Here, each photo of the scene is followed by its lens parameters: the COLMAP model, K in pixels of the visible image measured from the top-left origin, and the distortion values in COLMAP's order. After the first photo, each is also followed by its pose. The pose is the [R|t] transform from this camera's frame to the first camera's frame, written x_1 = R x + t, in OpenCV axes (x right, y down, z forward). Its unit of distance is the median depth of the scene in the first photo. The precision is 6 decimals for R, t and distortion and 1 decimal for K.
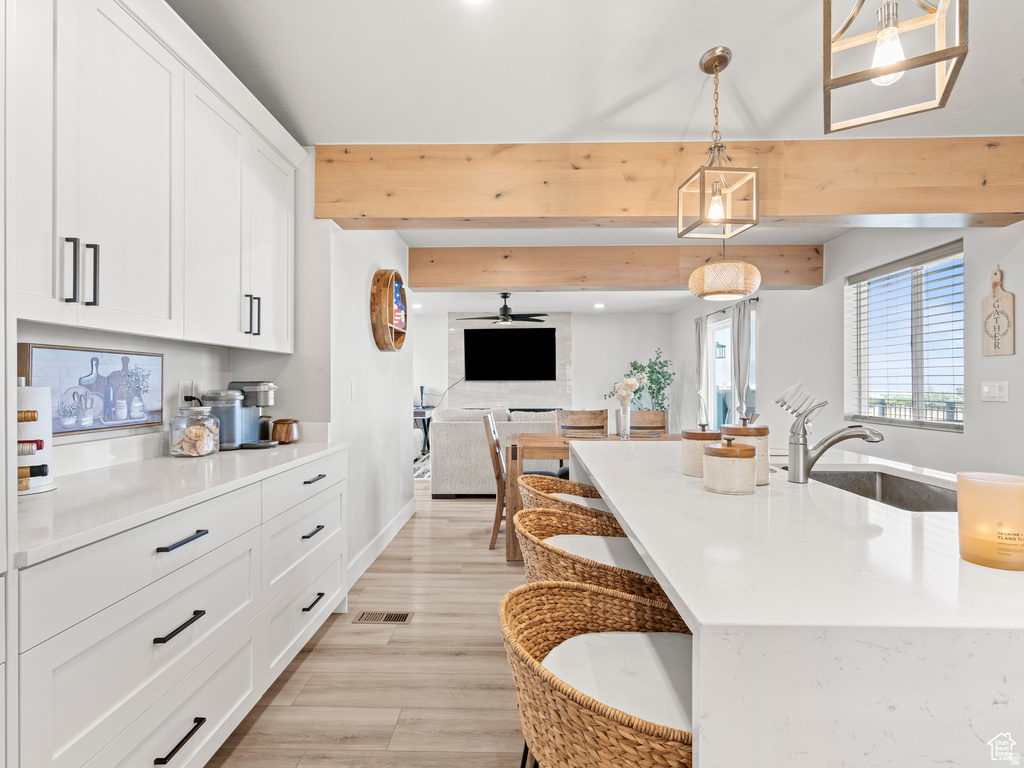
lens RADIAL K [[523.2, 0, 508.0], [0, 523.2, 384.5], [0, 0, 1]] dist [-0.002854, 0.000914]
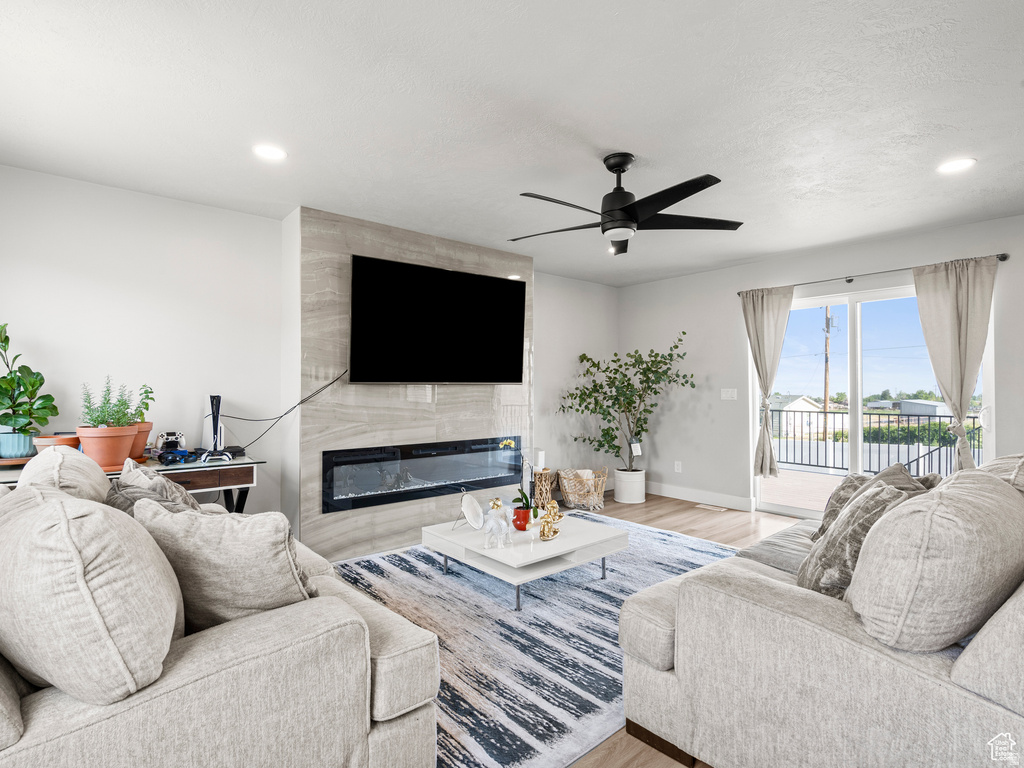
lens RADIAL K [[523.2, 0, 508.0], [0, 523.2, 384.5], [0, 0, 1]] dist [-0.002854, 0.000914]
pose [[0.740147, 0.006465, 0.672414, -0.872502], [0.001007, 0.999942, -0.010722, -0.001839], [-0.672444, 0.008613, 0.740098, 2.019194]]
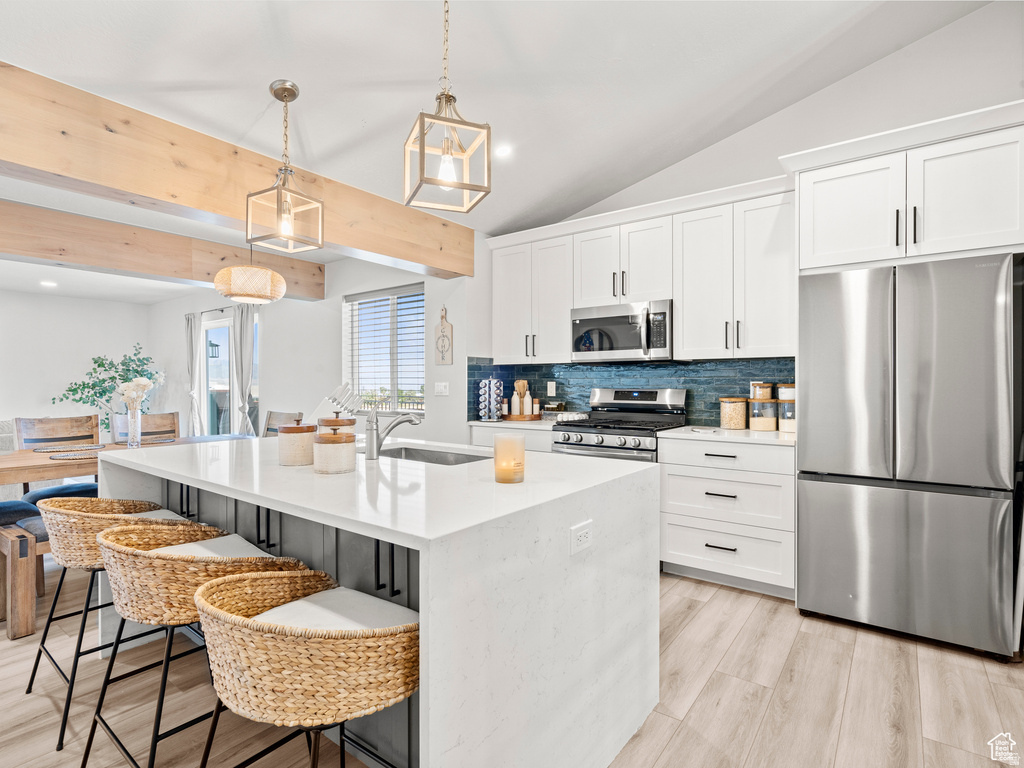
lens RADIAL K [[523.2, 0, 508.0], [0, 523.2, 384.5], [0, 0, 1]] dist [-0.002854, 0.000914]
pose [[0.580490, -0.000557, 0.814267, -0.185704], [0.000916, 1.000000, 0.000031, 0.000520], [-0.814267, 0.000728, 0.580491, -0.019810]]
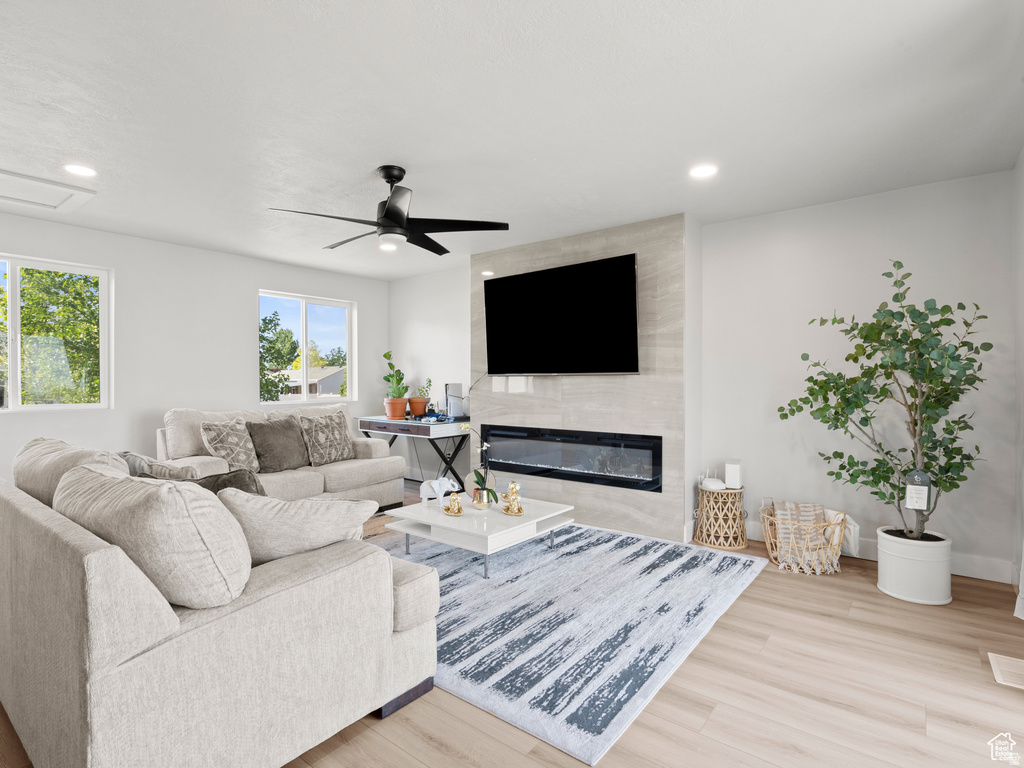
lens RADIAL K [[523.2, 0, 508.0], [0, 523.2, 384.5], [0, 0, 1]] dist [-0.002854, 0.000914]
pose [[0.805143, 0.004279, -0.593065, 0.857636], [0.002160, 0.999946, 0.010146, -0.007662], [0.593076, -0.009450, 0.805091, 1.865559]]
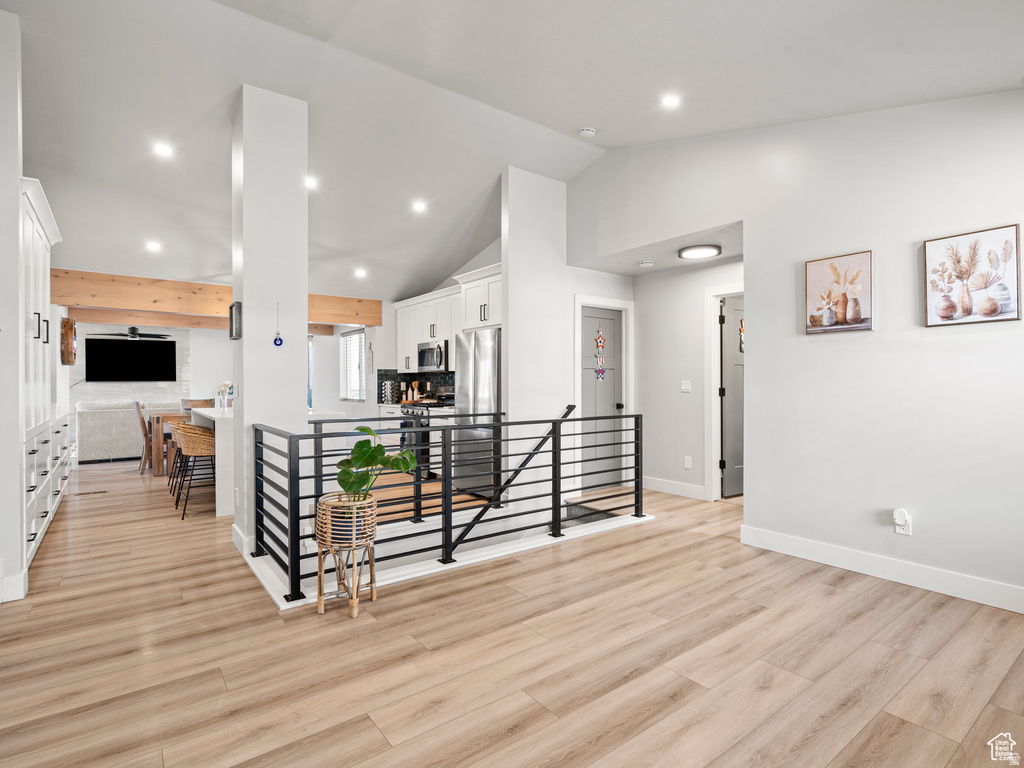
lens RADIAL K [[523.2, 0, 508.0], [0, 523.2, 384.5], [0, 0, 1]] dist [-0.002854, 0.000914]
pose [[0.783035, -0.002609, 0.621972, -0.228993], [0.002559, 0.999996, 0.000972, 0.001760], [-0.621972, 0.000830, 0.783039, -1.732361]]
